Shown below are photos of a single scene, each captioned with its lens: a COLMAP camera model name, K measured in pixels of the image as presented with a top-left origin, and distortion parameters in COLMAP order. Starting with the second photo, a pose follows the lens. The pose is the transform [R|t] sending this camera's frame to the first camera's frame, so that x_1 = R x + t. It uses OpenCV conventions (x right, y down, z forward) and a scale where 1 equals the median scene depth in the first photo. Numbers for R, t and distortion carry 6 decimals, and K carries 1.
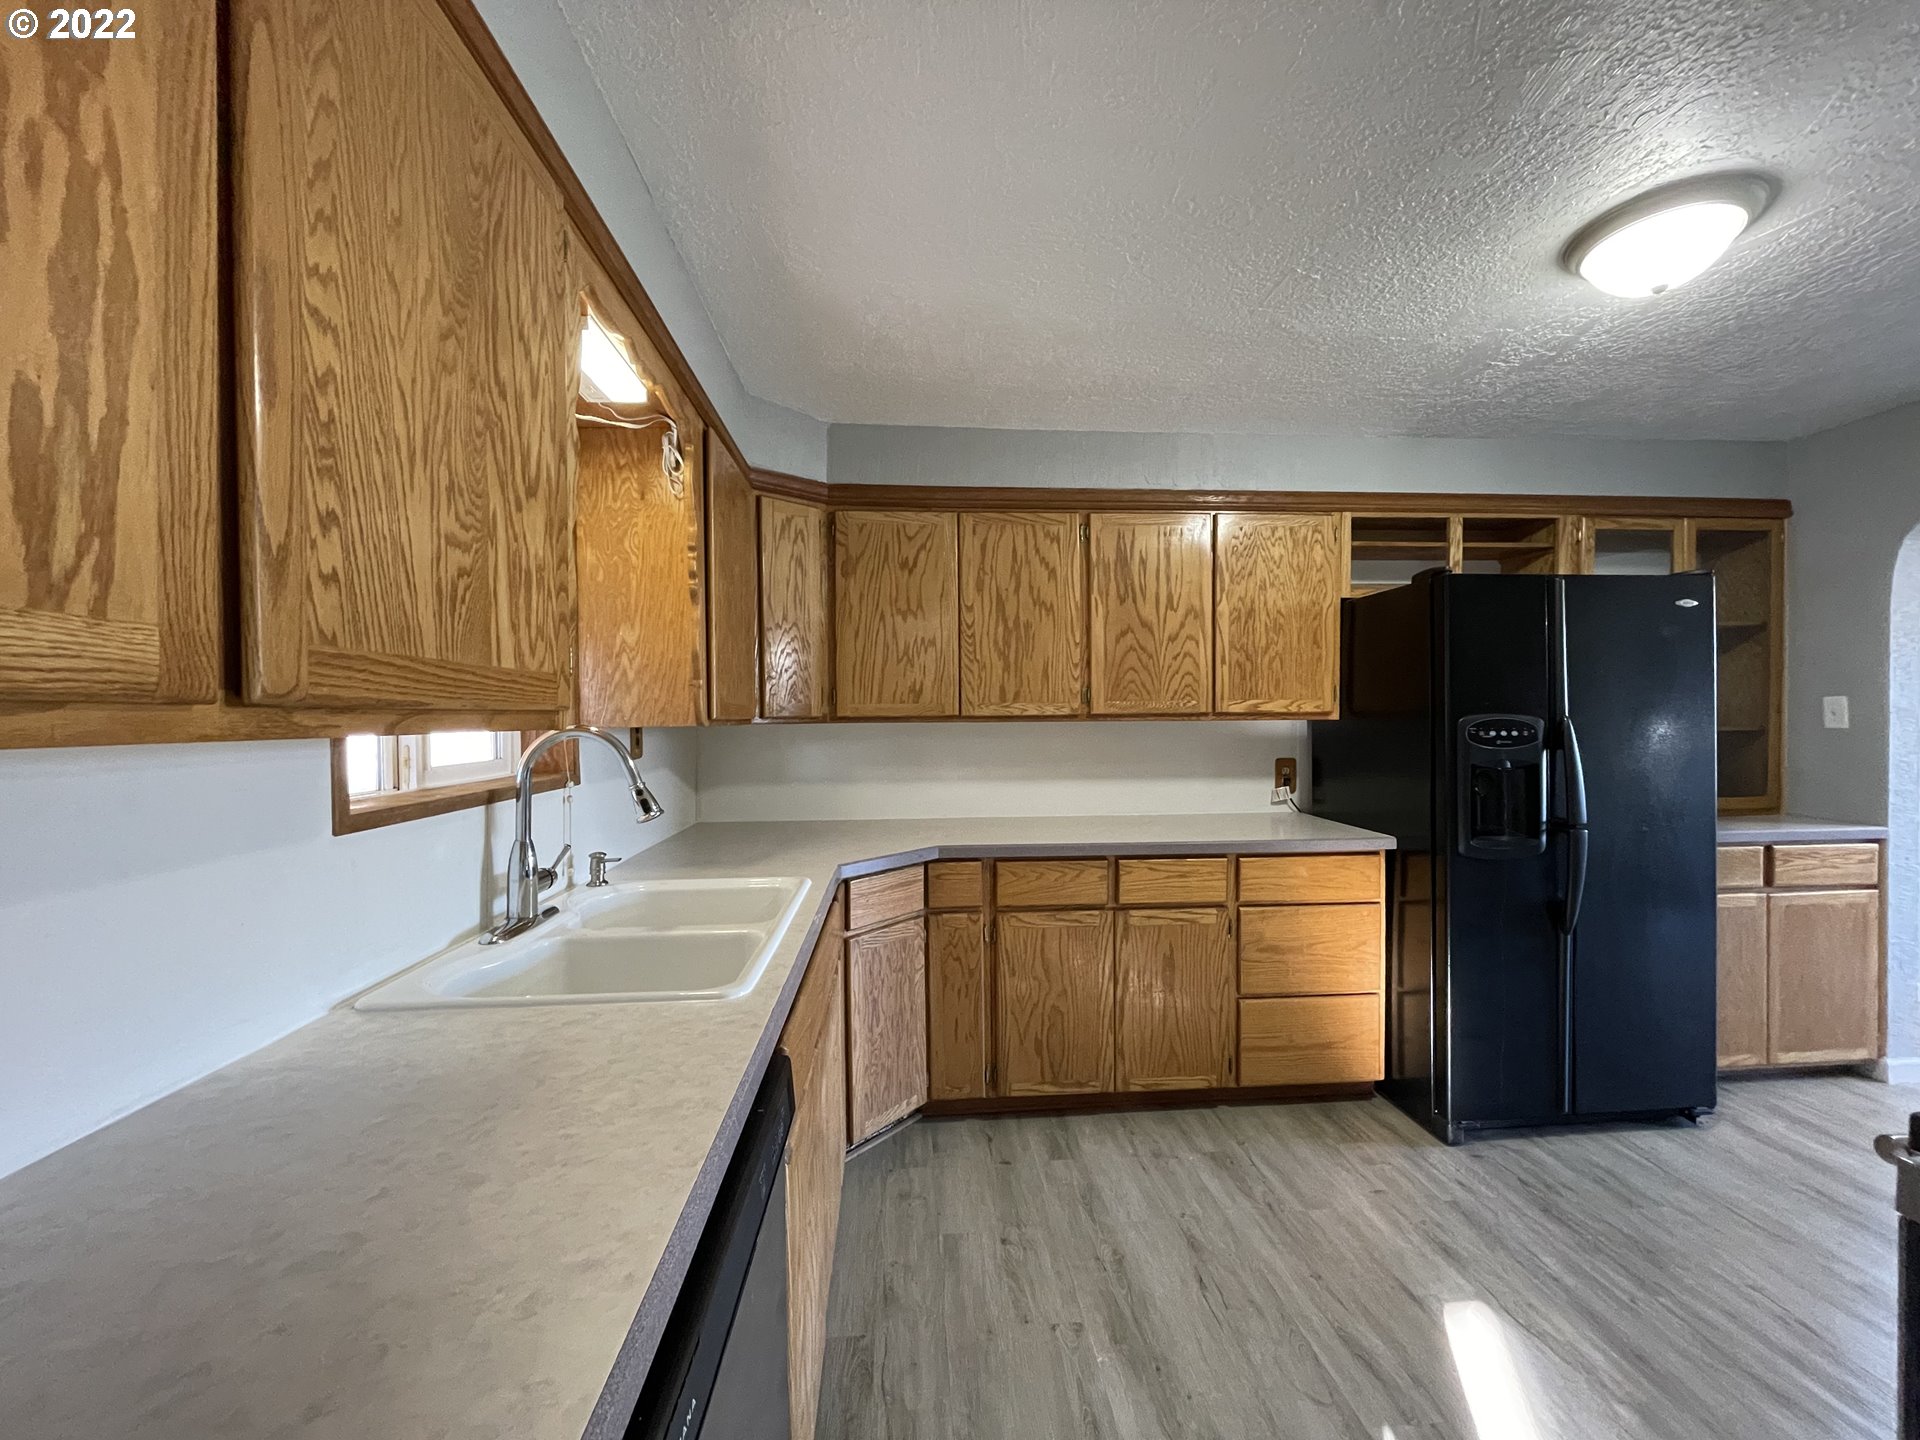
lens RADIAL K [[770.4, 0, 961.4], [0, 770.4, 722.3], [0, 0, 1]] dist [-0.001870, -0.000767]
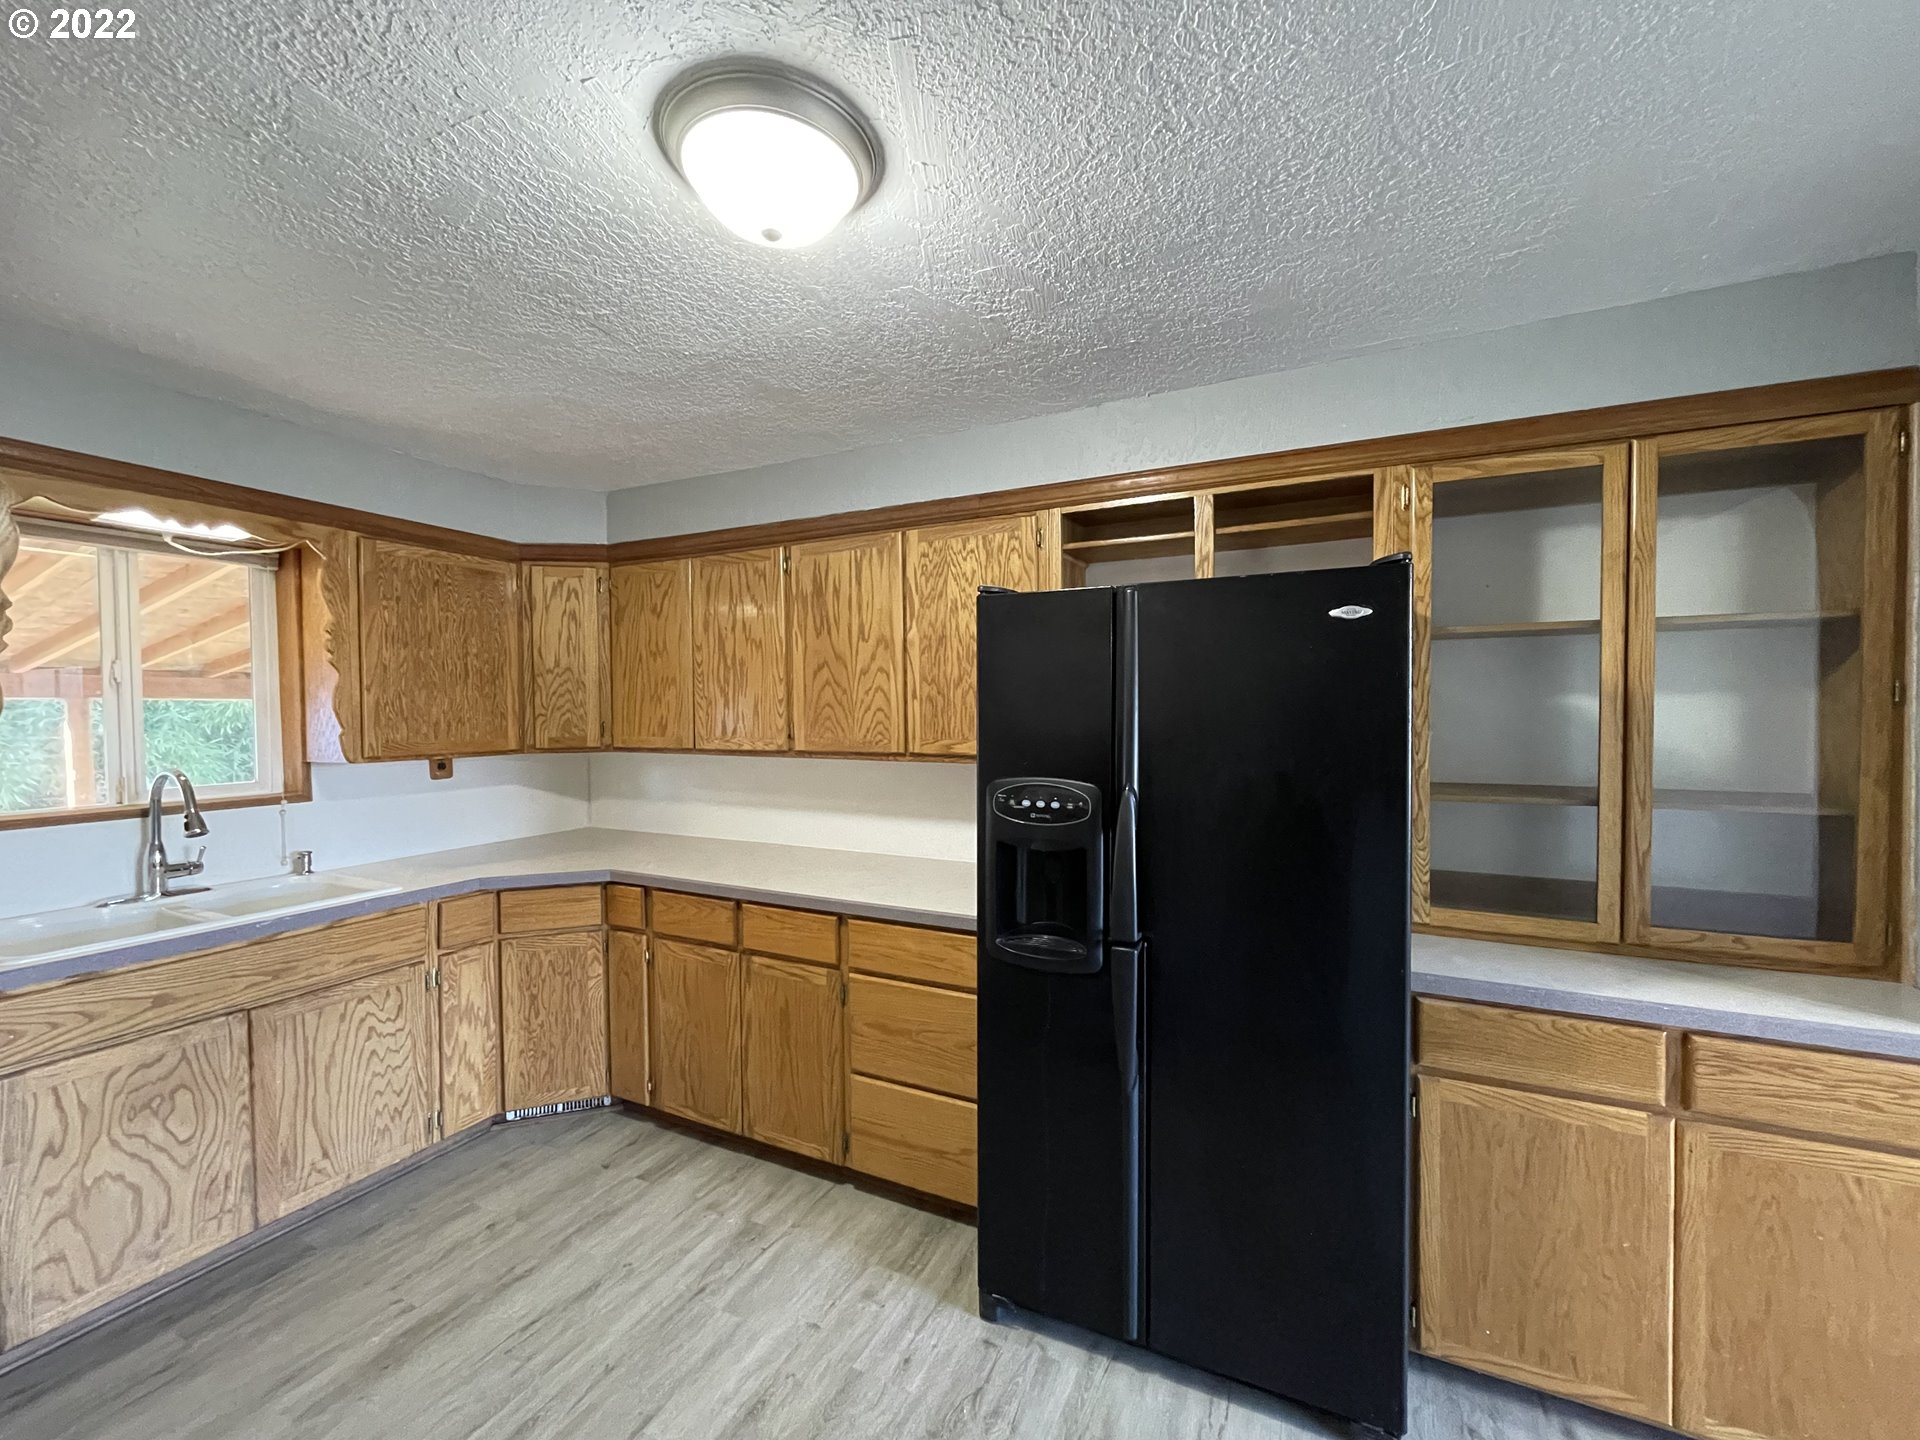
lens RADIAL K [[770.4, 0, 958.9], [0, 770.4, 722.7], [0, 0, 1]] dist [-0.001870, -0.000767]
pose [[0.863453, 0.013659, -0.504244, 0.850765], [-0.005886, 0.999838, 0.017004, -0.064953], [0.504395, -0.011714, 0.863394, 0.262630]]
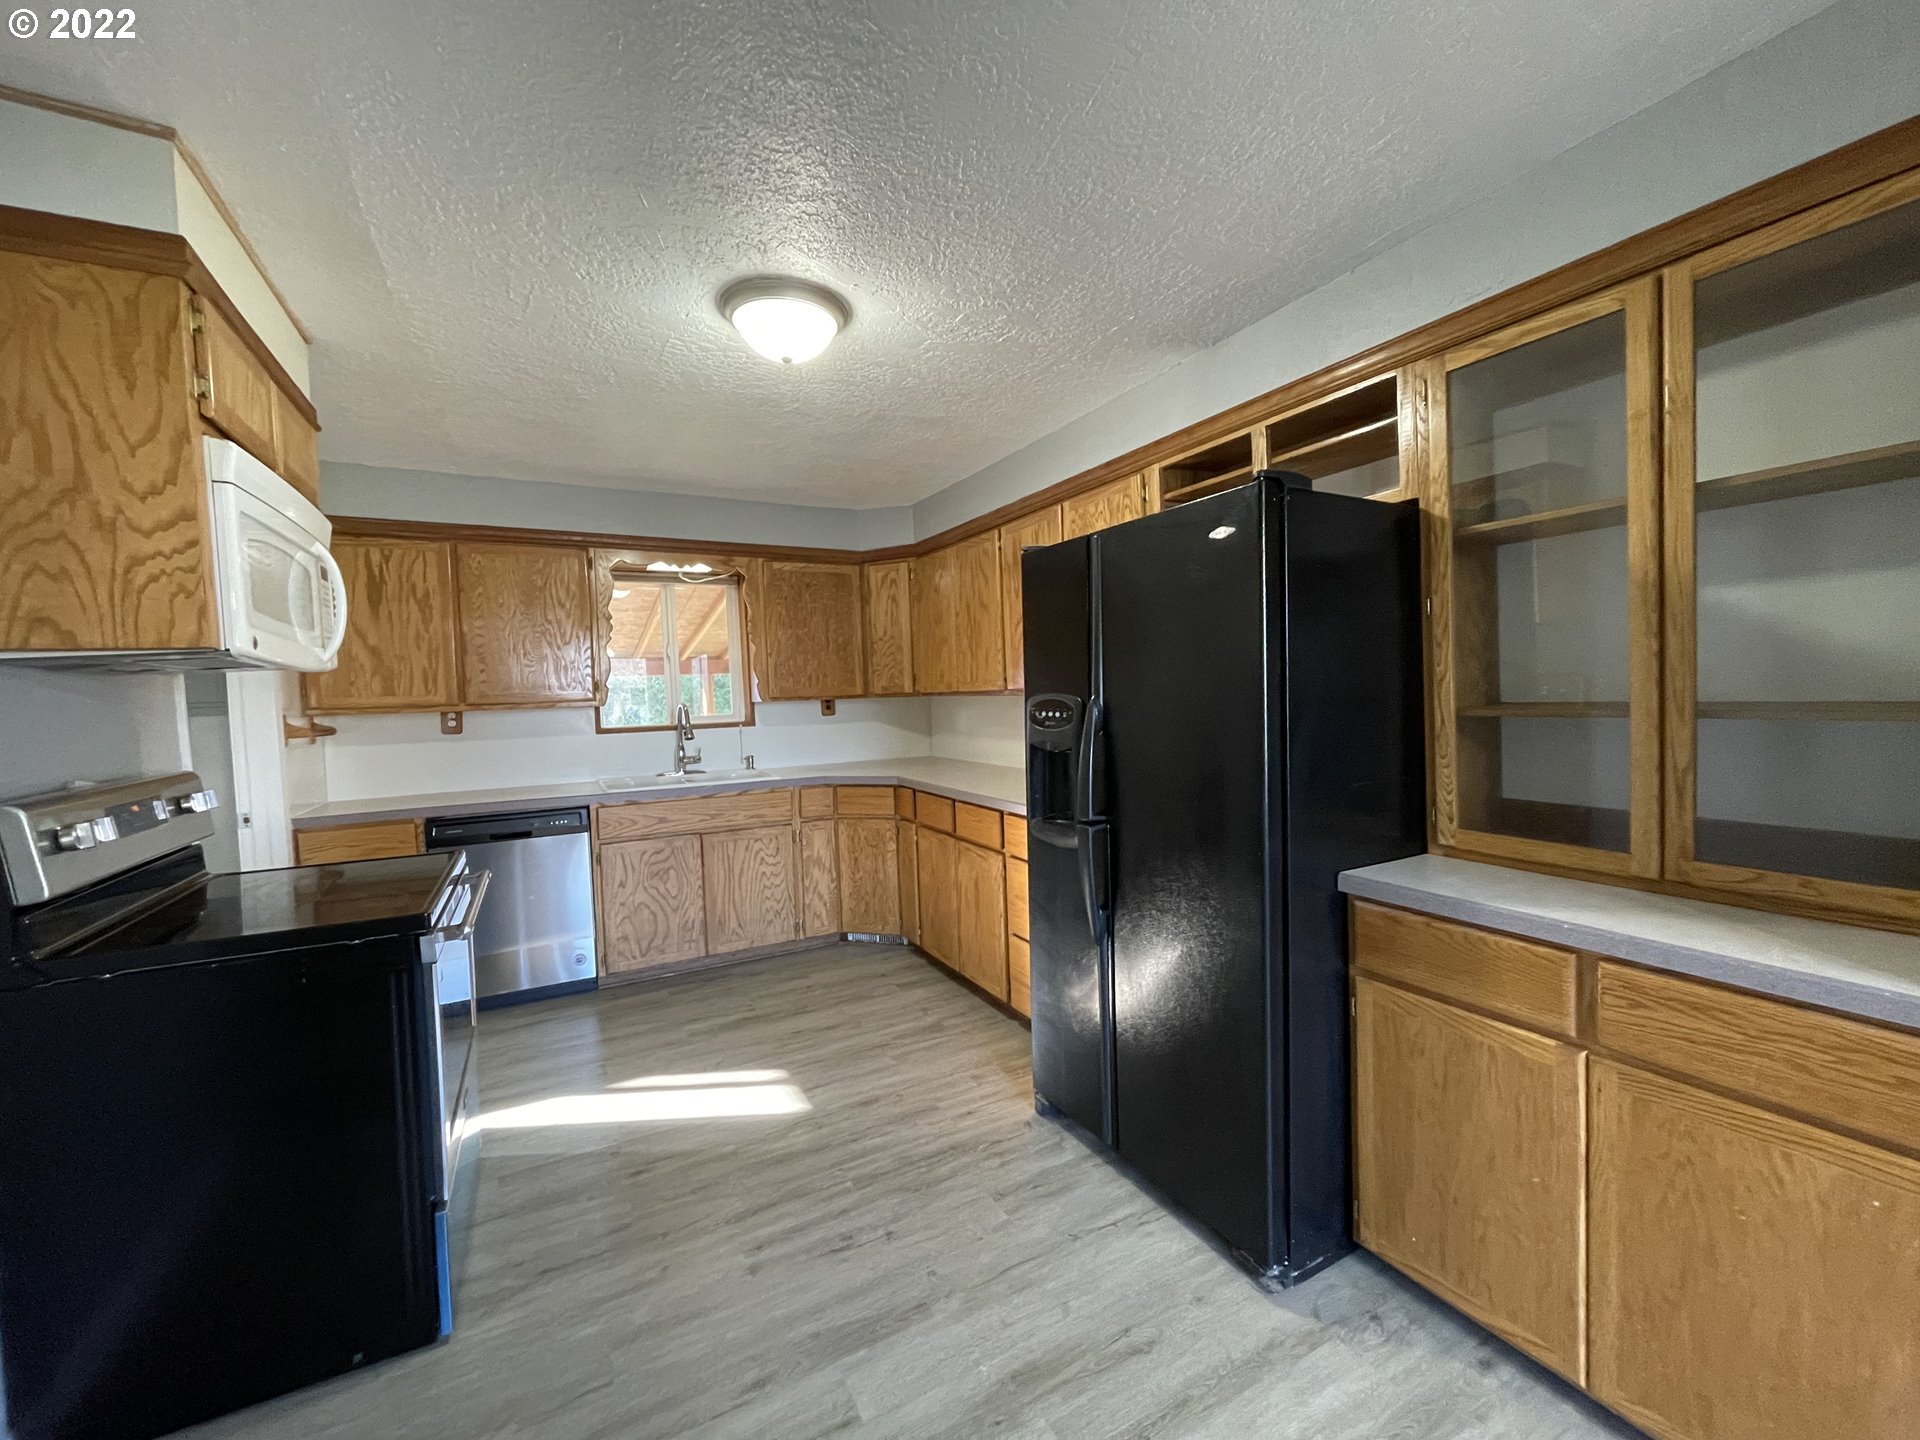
lens RADIAL K [[770.4, 0, 959.5], [0, 770.4, 720.9], [0, 0, 1]] dist [-0.001870, -0.000767]
pose [[0.406018, 0.034034, -0.913231, 1.284751], [0.021681, 0.998666, 0.046858, -0.020737], [0.913608, -0.038825, 0.404739, 0.428736]]
